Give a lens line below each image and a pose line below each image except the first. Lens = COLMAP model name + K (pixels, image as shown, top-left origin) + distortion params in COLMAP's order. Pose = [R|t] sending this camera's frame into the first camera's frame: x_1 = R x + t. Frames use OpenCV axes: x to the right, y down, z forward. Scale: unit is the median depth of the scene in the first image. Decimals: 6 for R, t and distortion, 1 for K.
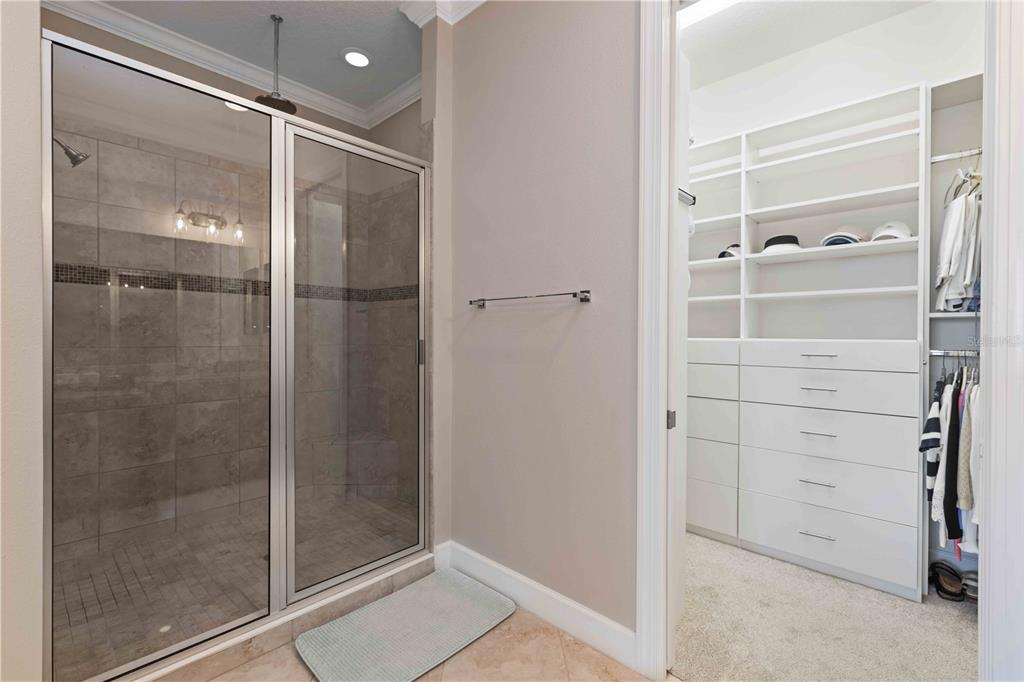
lens RADIAL K [[442.2, 0, 522.3], [0, 442.2, 339.1], [0, 0, 1]] dist [-0.001947, 0.000665]
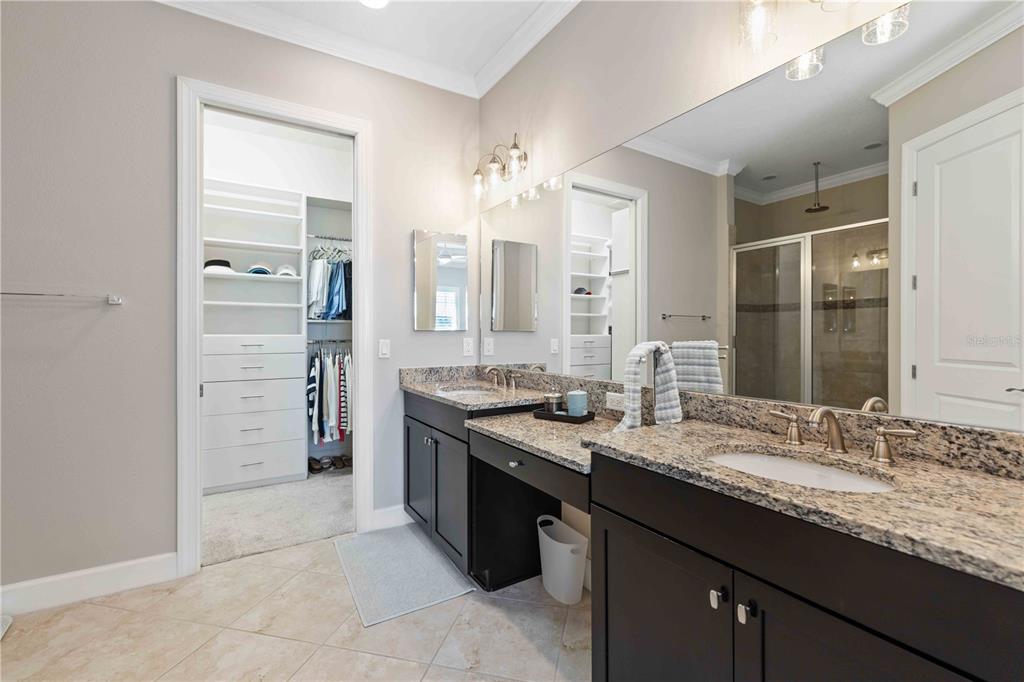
lens RADIAL K [[442.2, 0, 510.4], [0, 442.2, 337.5], [0, 0, 1]] dist [-0.001947, 0.000665]
pose [[0.257604, -0.011677, 0.966180, -0.631534], [0.009293, 0.999911, 0.009607, 0.004455], [-0.966206, 0.006503, 0.257689, -0.279624]]
